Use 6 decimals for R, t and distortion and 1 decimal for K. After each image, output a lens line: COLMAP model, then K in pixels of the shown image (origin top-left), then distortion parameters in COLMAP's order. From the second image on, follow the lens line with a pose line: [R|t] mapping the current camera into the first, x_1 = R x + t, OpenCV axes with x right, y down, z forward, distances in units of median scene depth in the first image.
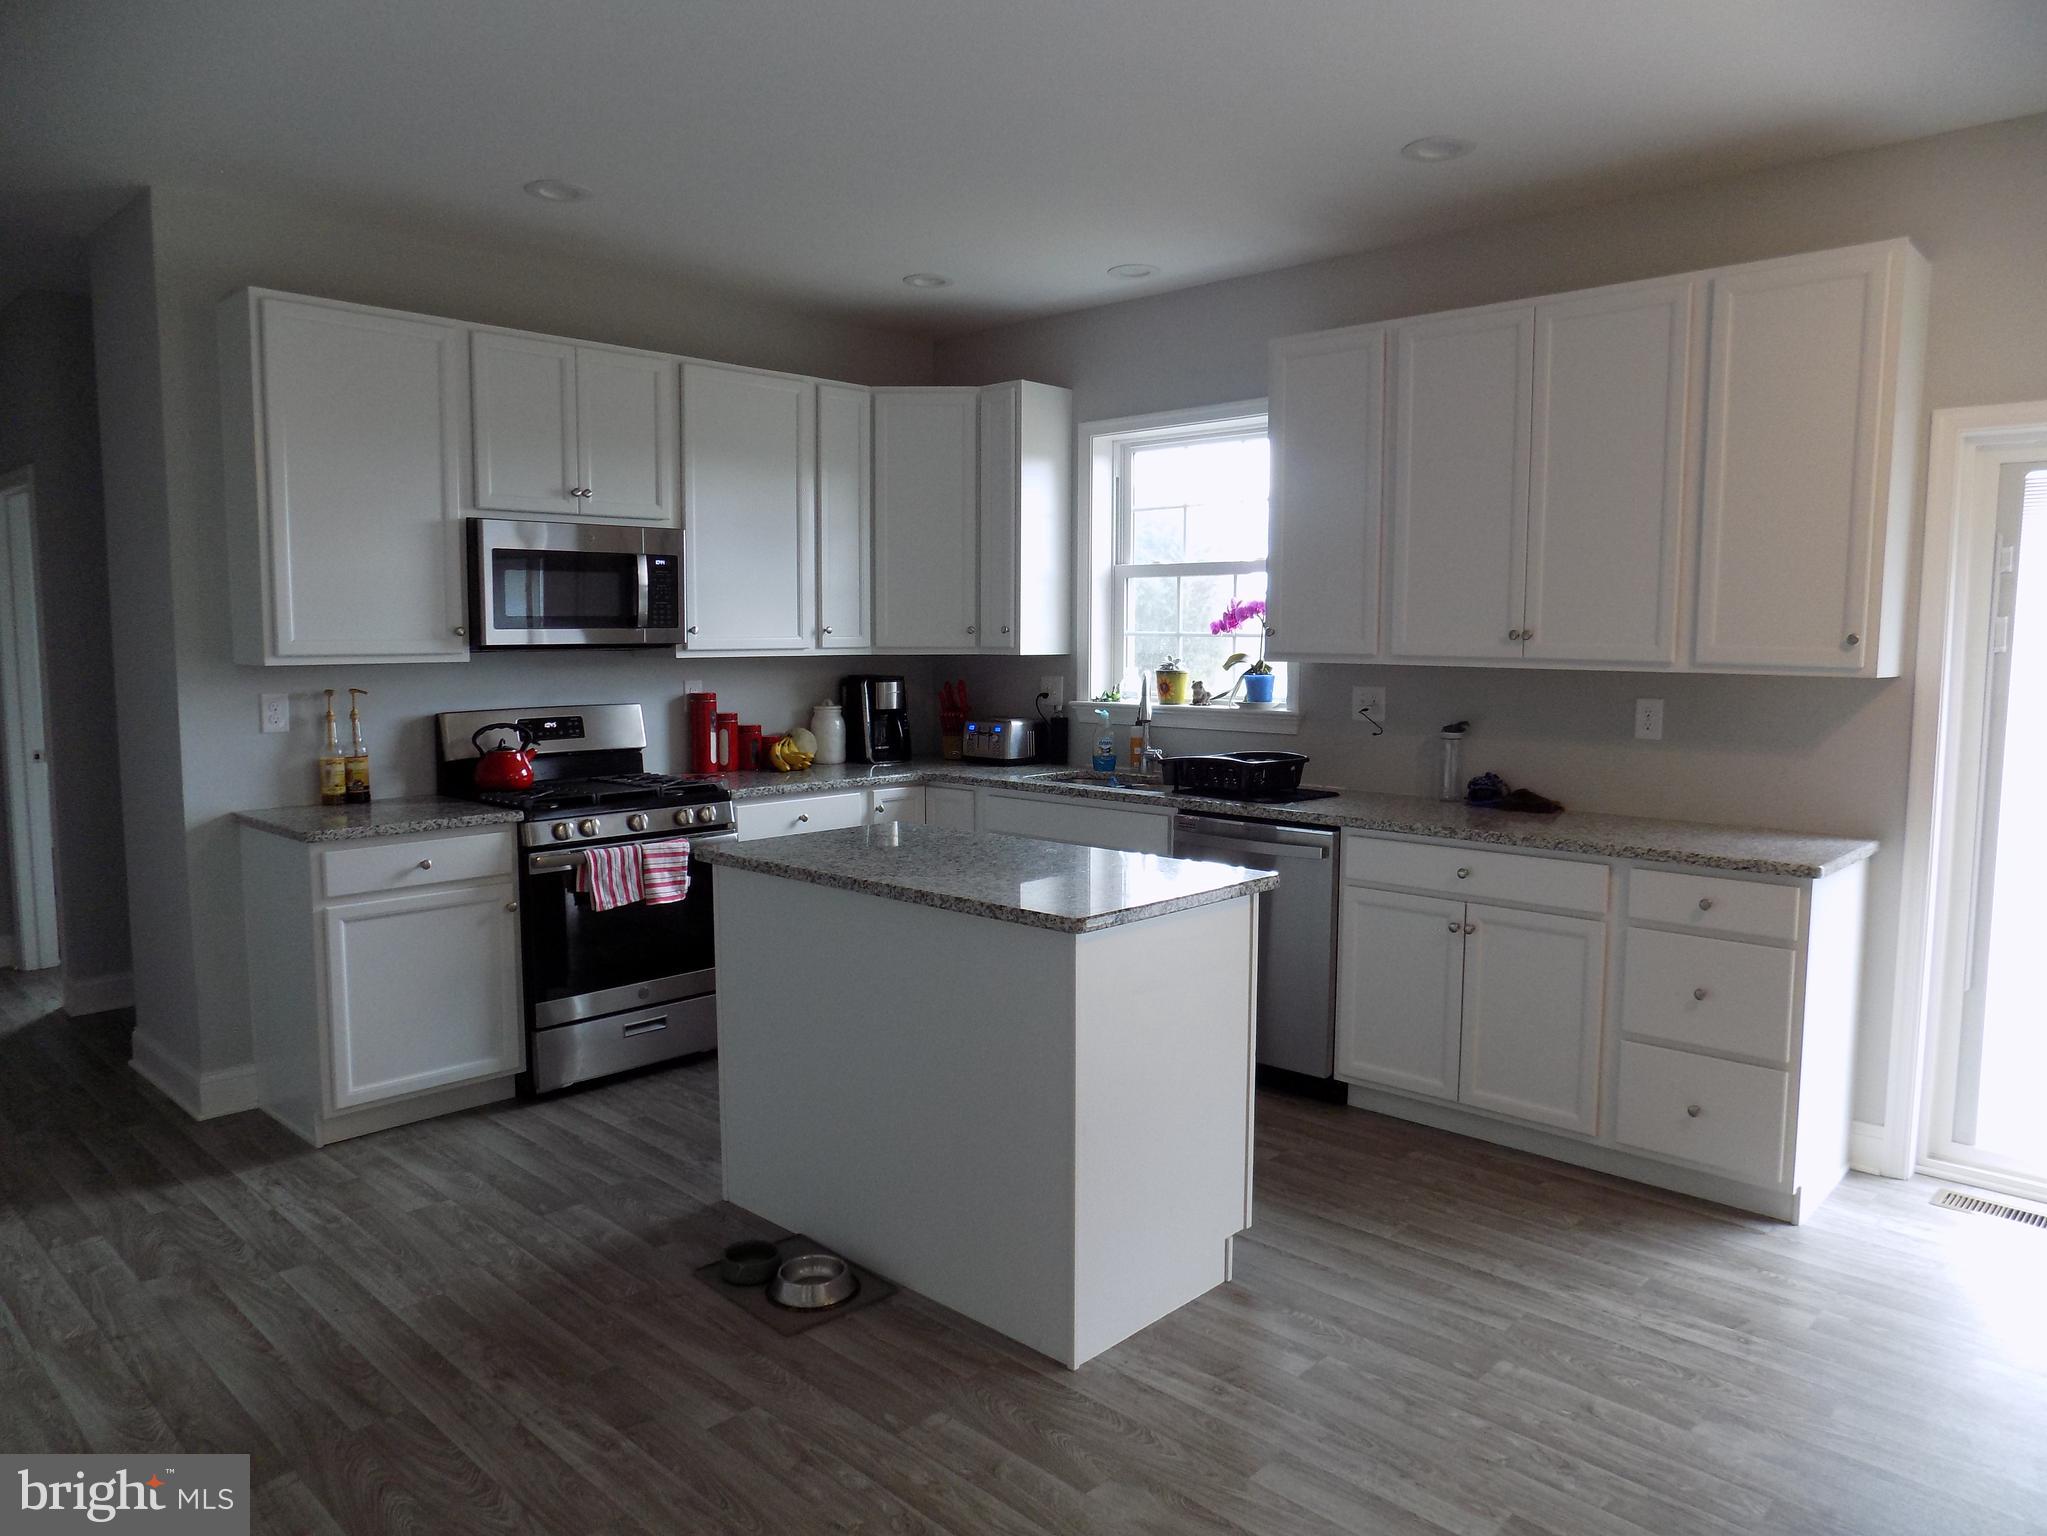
lens RADIAL K [[1382.5, 0, 1025.1], [0, 1382.5, 777.7], [0, 0, 1]] dist [-0.058617, 0.051328]
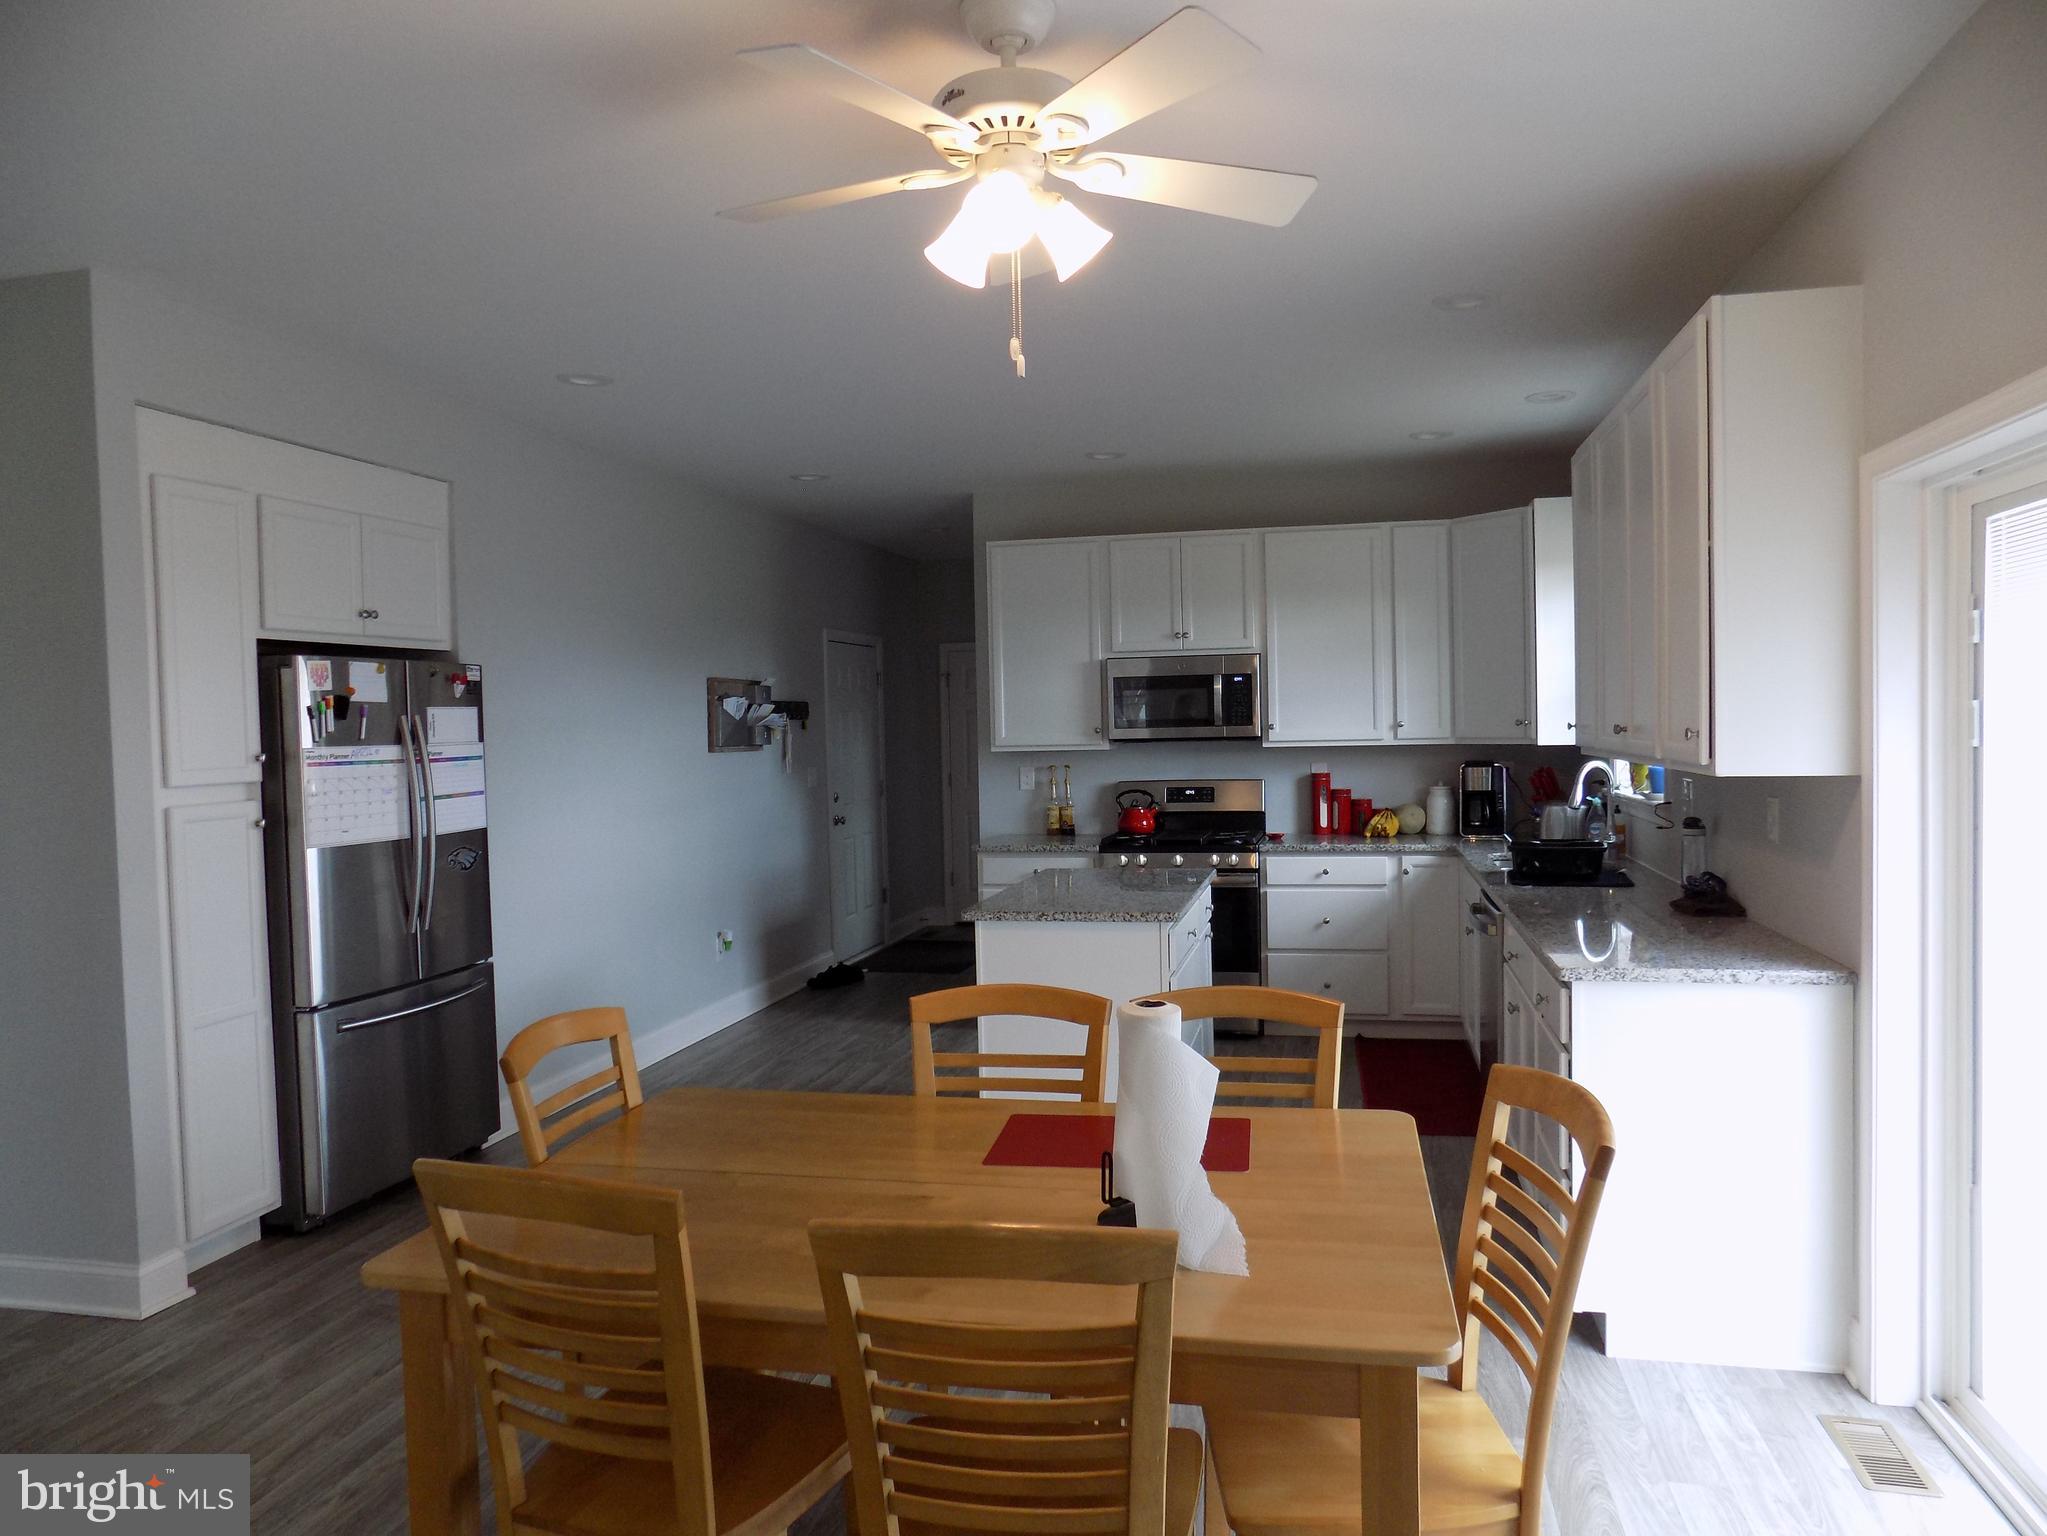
lens RADIAL K [[1382.5, 0, 1012.2], [0, 1382.5, 752.5], [0, 0, 1]] dist [-0.058617, 0.051328]
pose [[0.501244, 0.005240, -0.865290, 0.974058], [-0.071472, 0.996815, -0.035366, -0.018113], [0.862349, 0.079571, 0.500022, 0.121630]]
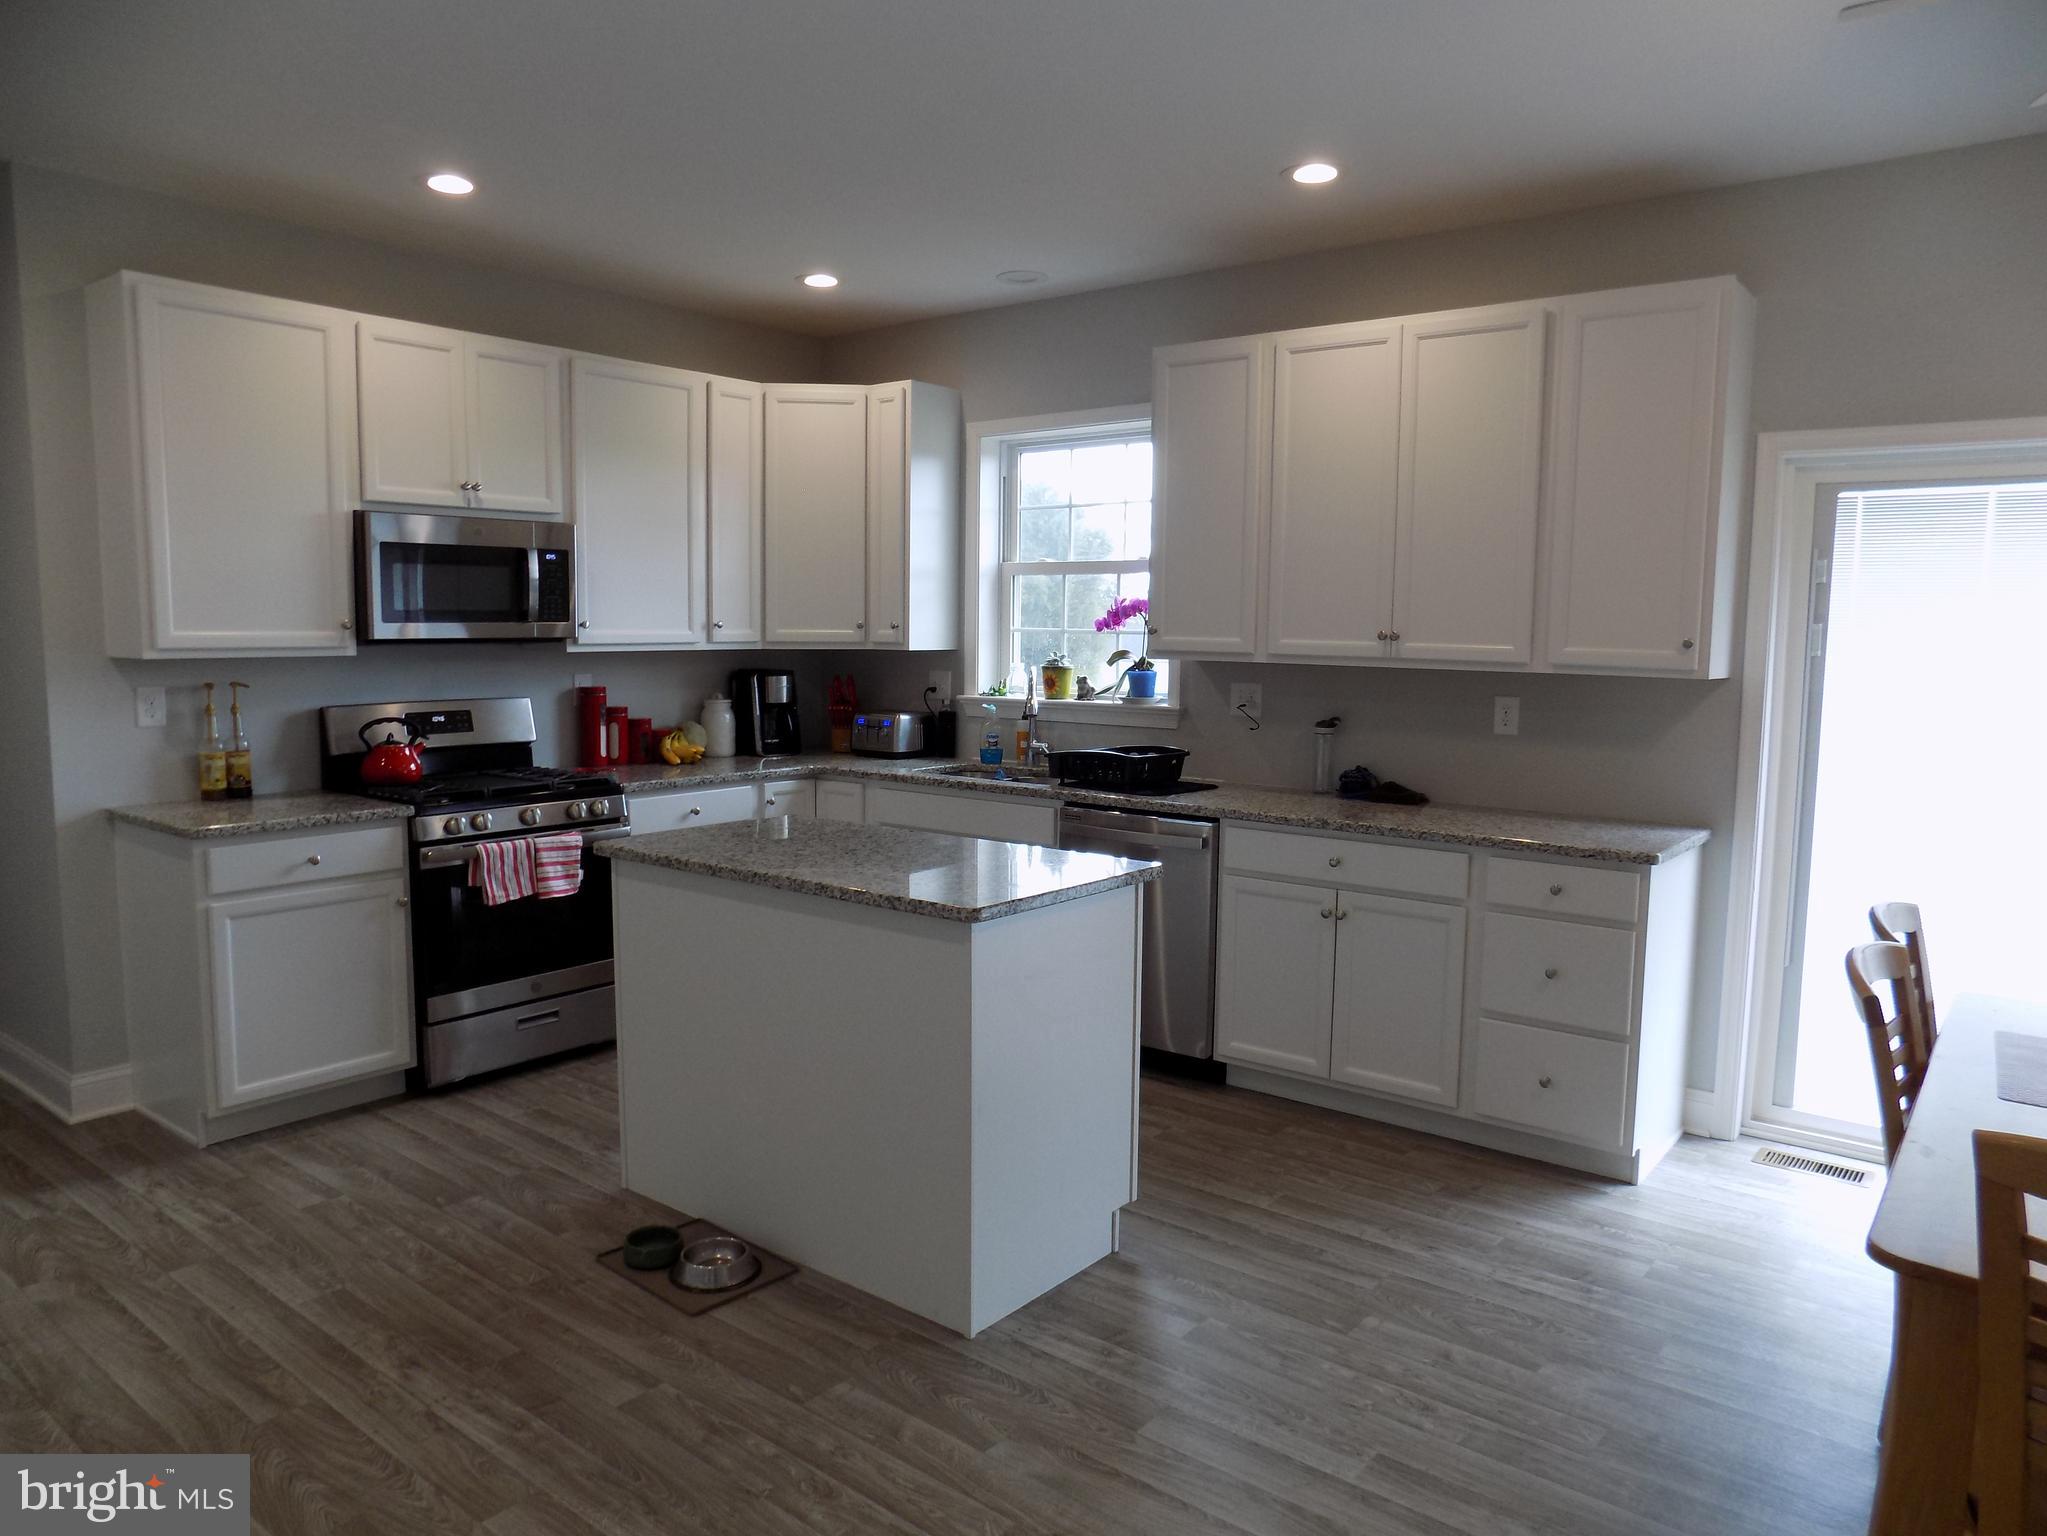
lens RADIAL K [[1382.5, 0, 1026.8], [0, 1382.5, 776.7], [0, 0, 1]] dist [-0.058617, 0.051328]
pose [[0.996222, -0.001660, 0.086823, -0.008000], [0.001031, 0.999973, 0.007295, -0.003825], [-0.086832, -0.007178, 0.996197, -0.031314]]
